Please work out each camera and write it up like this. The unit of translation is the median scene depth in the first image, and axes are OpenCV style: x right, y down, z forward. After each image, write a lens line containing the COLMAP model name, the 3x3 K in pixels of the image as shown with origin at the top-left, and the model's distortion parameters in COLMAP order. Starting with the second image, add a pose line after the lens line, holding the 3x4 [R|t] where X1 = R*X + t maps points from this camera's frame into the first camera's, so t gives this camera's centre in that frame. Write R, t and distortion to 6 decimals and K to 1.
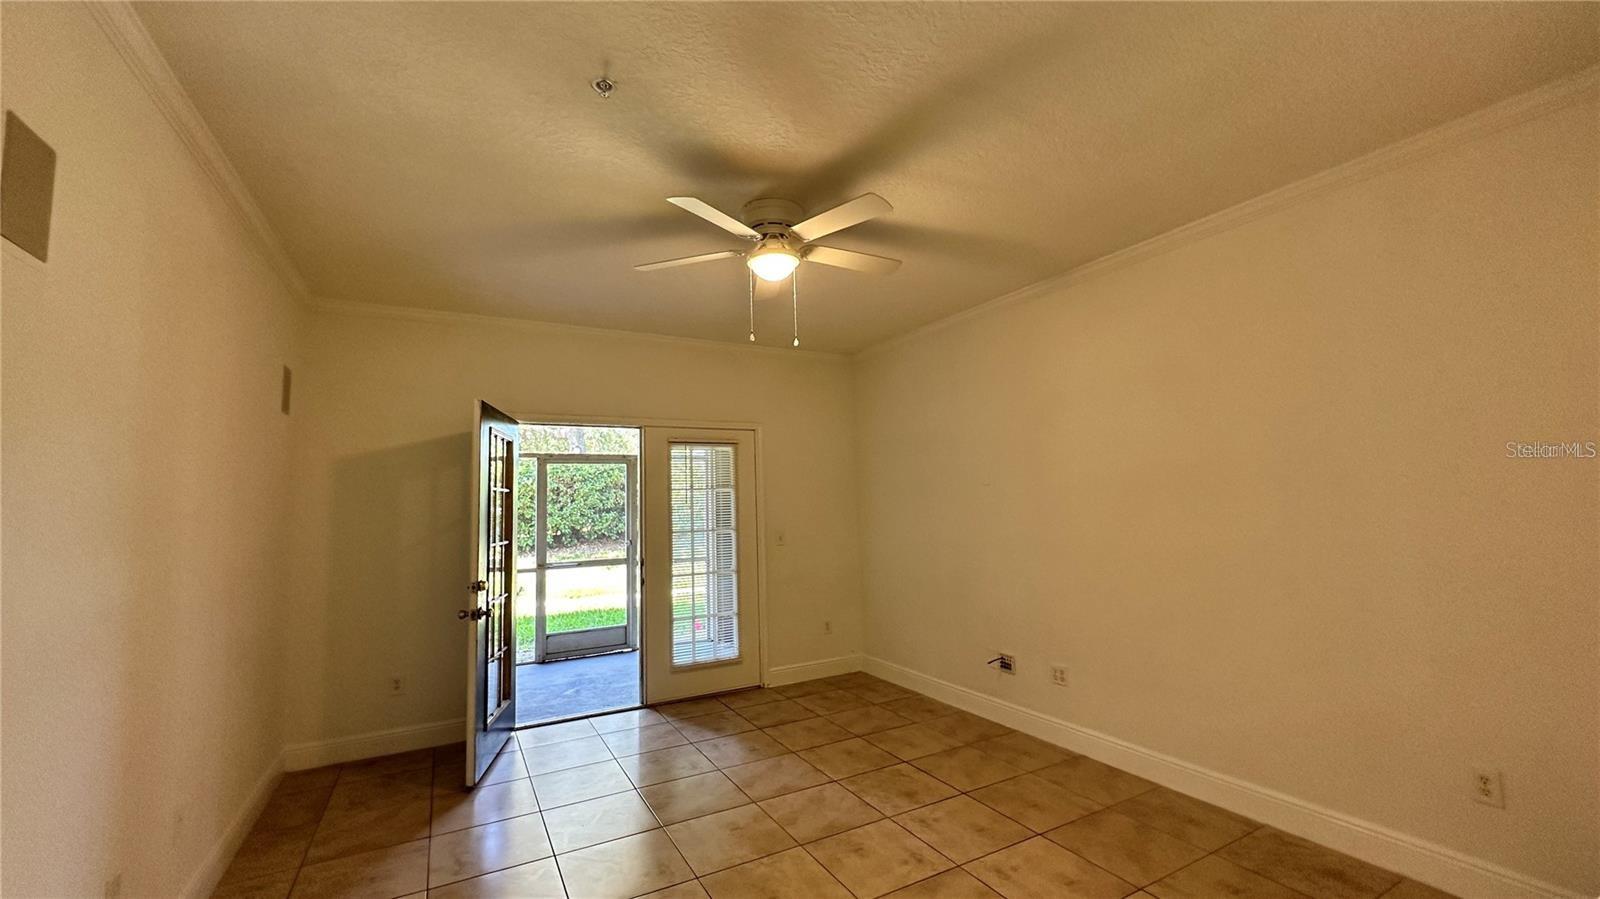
lens RADIAL K [[640.3, 0, 800.5], [0, 640.3, 447.8], [0, 0, 1]] dist [0.001891, -0.000360]
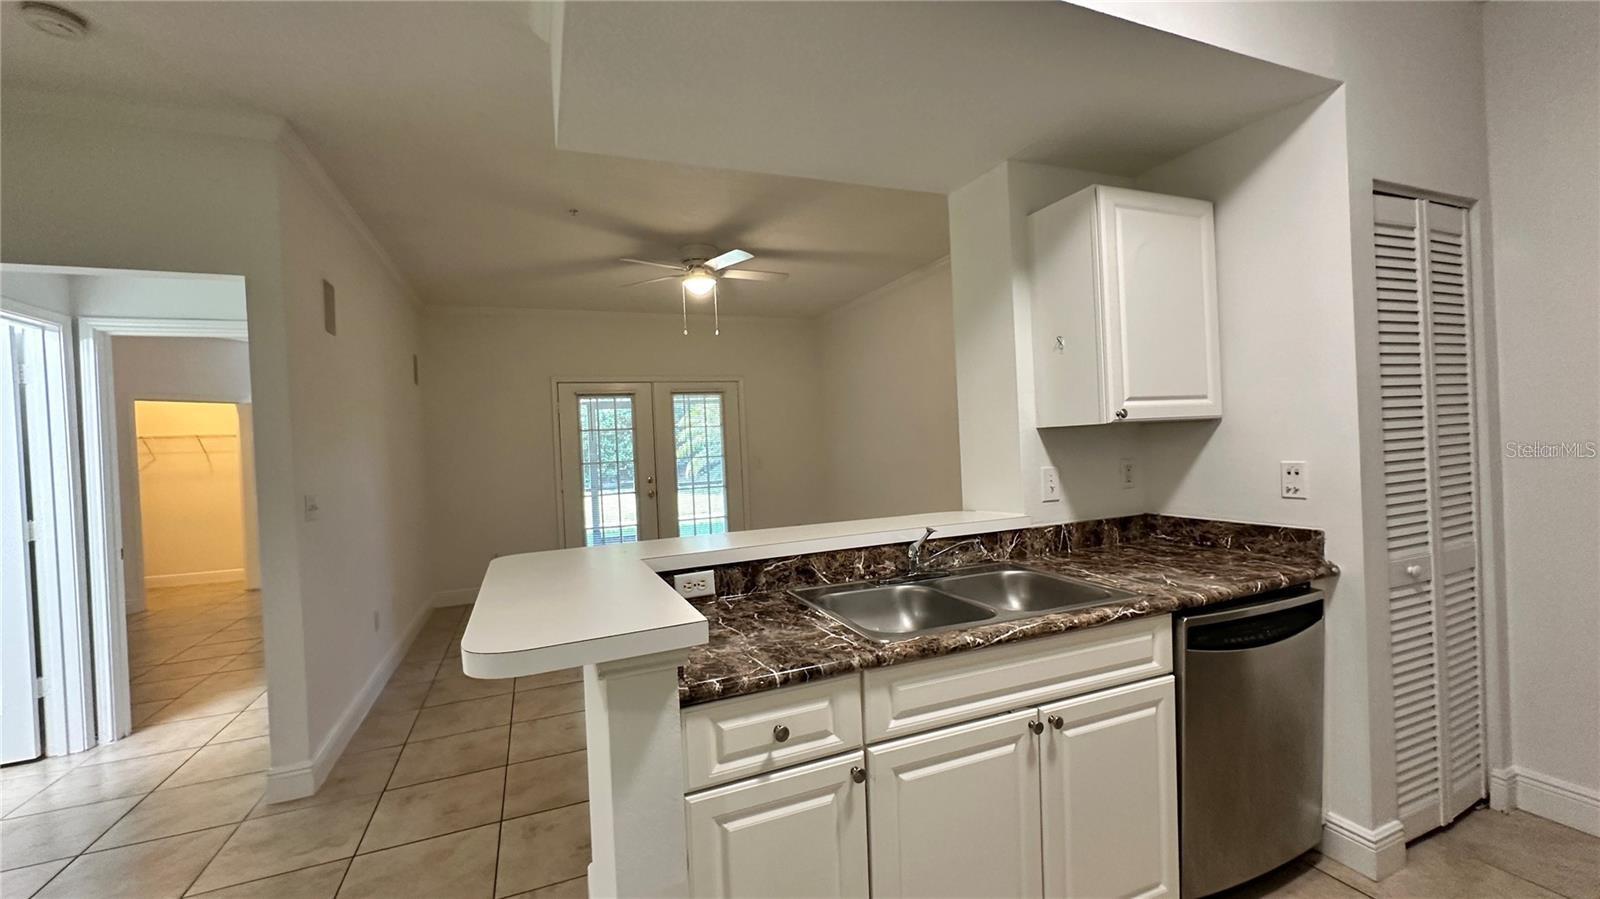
lens RADIAL K [[640.3, 0, 801.2], [0, 640.3, 449.3], [0, 0, 1]] dist [0.001891, -0.000360]
pose [[0.994181, -0.013677, -0.106853, 0.218153], [0.024465, 0.994655, 0.100312, -0.018911], [0.104910, -0.102342, 0.989202, -0.339115]]
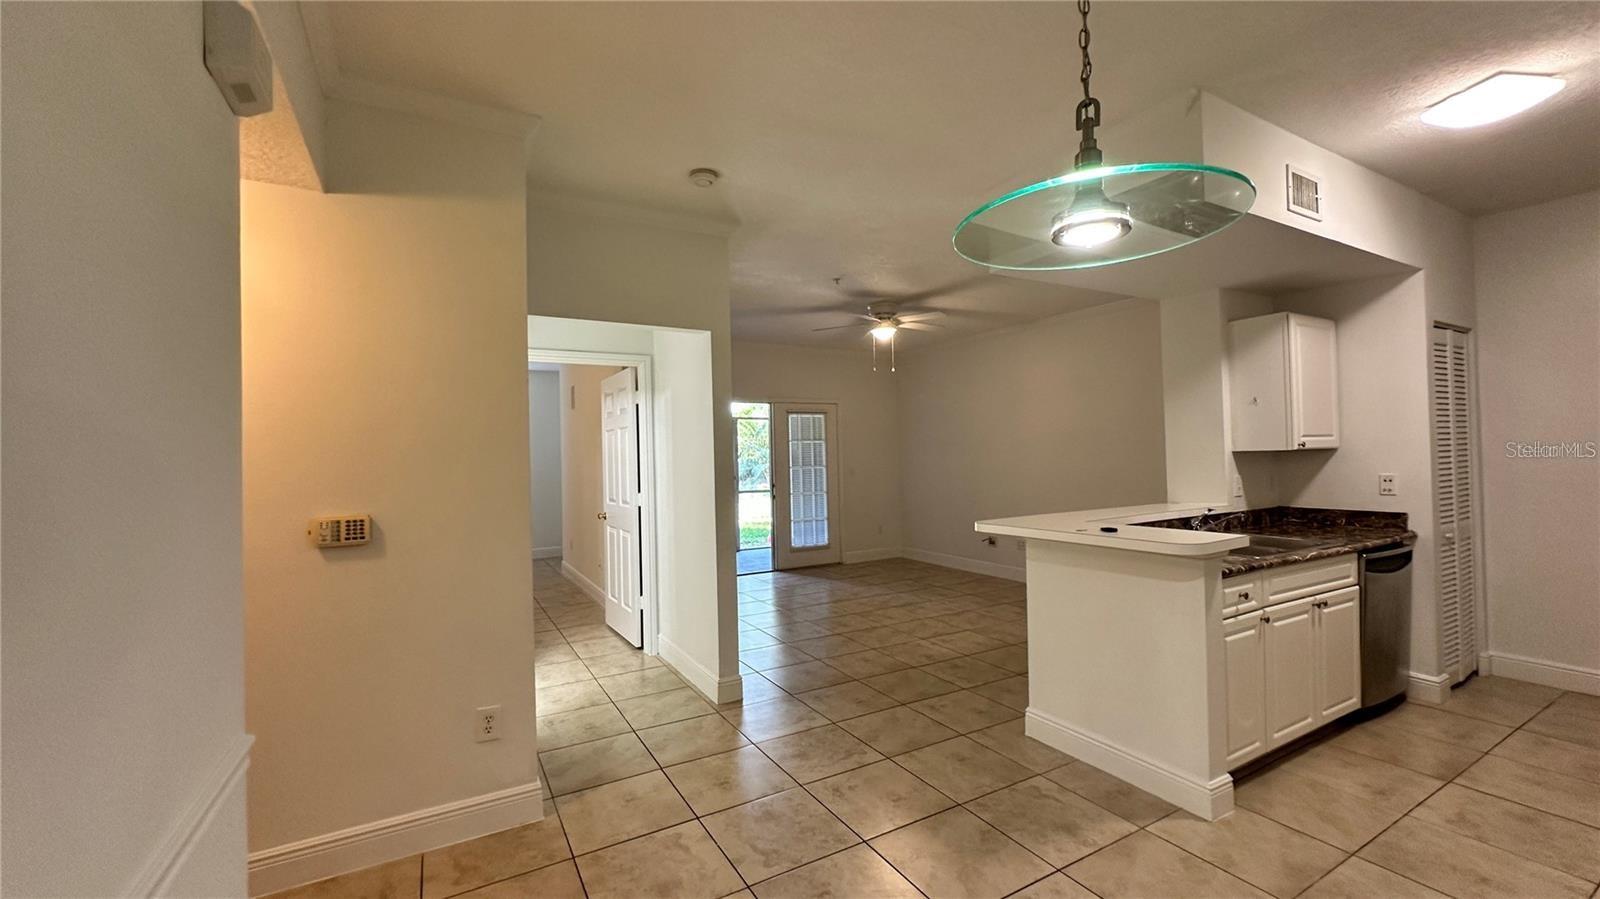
lens RADIAL K [[640.3, 0, 801.3], [0, 640.3, 448.8], [0, 0, 1]] dist [0.001891, -0.000360]
pose [[0.999853, 0.007160, 0.015559, -0.197251], [-0.008349, 0.996940, 0.077729, -0.041984], [-0.014955, -0.077847, 0.996853, -0.617616]]
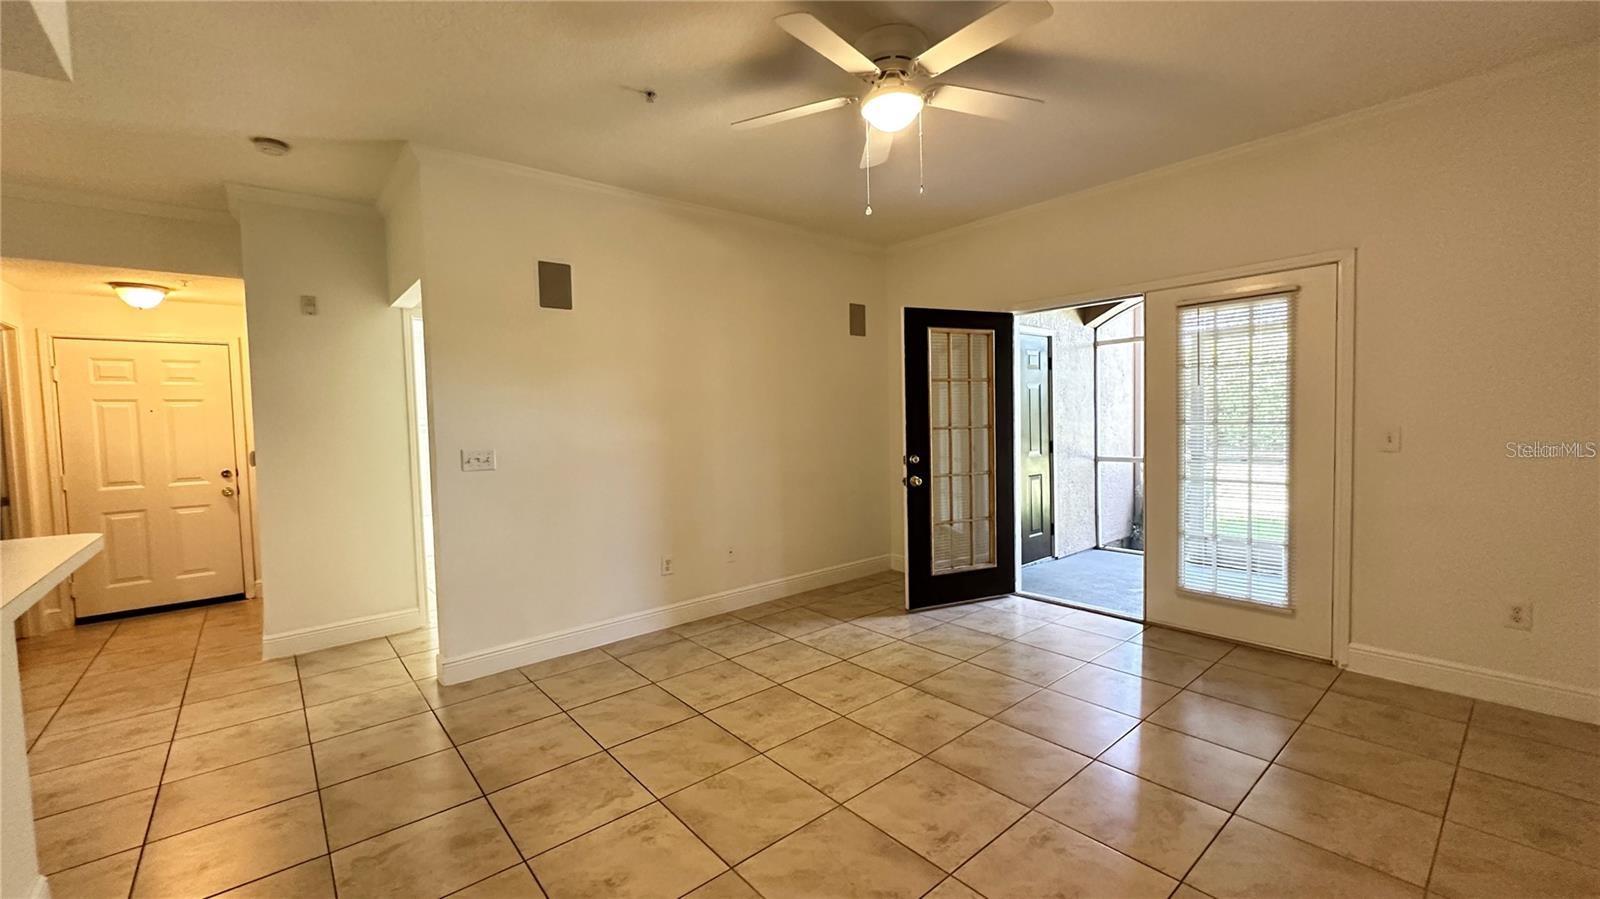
lens RADIAL K [[640.3, 0, 794.7], [0, 640.3, 449.4], [0, 0, 1]] dist [0.001891, -0.000360]
pose [[0.193949, 0.071320, -0.978416, 0.475843], [0.109406, 0.989560, 0.093819, 0.039076], [0.974892, -0.125241, 0.184121, 0.394225]]
